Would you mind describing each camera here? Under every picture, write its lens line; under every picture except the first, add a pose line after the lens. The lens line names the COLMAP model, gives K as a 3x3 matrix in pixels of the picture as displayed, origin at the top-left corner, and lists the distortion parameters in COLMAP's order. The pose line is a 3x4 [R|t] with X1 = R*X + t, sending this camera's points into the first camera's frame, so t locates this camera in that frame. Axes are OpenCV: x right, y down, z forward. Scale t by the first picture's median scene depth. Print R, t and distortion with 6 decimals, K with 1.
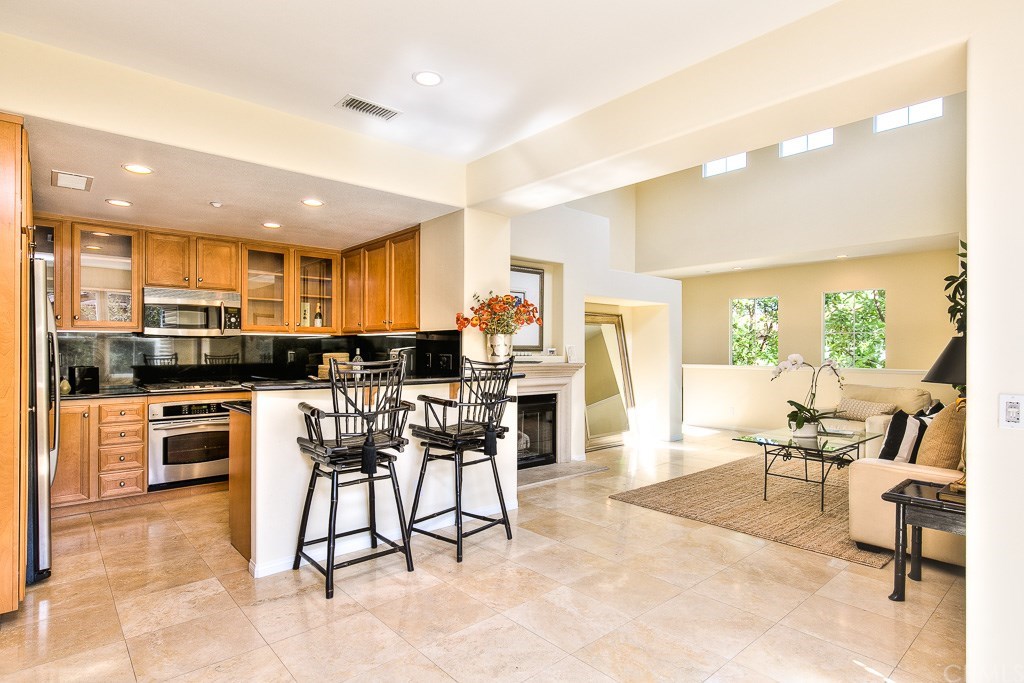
lens RADIAL K [[530.4, 0, 511.7], [0, 530.4, 349.3], [0, 0, 1]] dist [-0.001765, 0.000528]
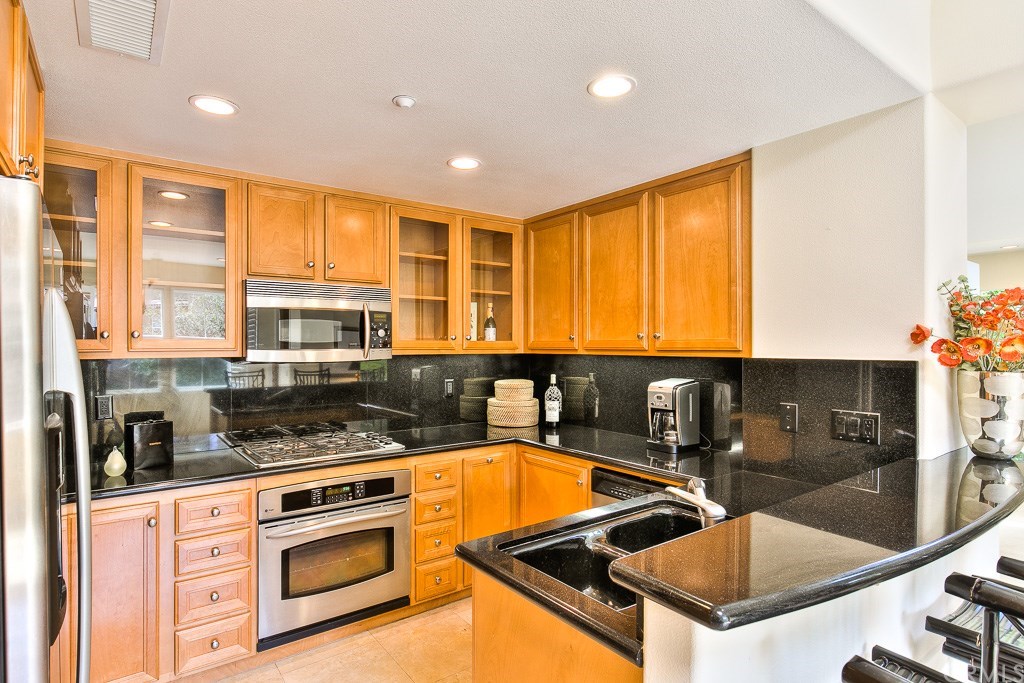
lens RADIAL K [[530.4, 0, 495.1], [0, 530.4, 345.3], [0, 0, 1]] dist [-0.001765, 0.000528]
pose [[0.994743, -0.000547, -0.102401, -0.391121], [0.000665, 0.999999, 0.001122, -0.048952], [0.102401, -0.001184, 0.994743, 0.487226]]
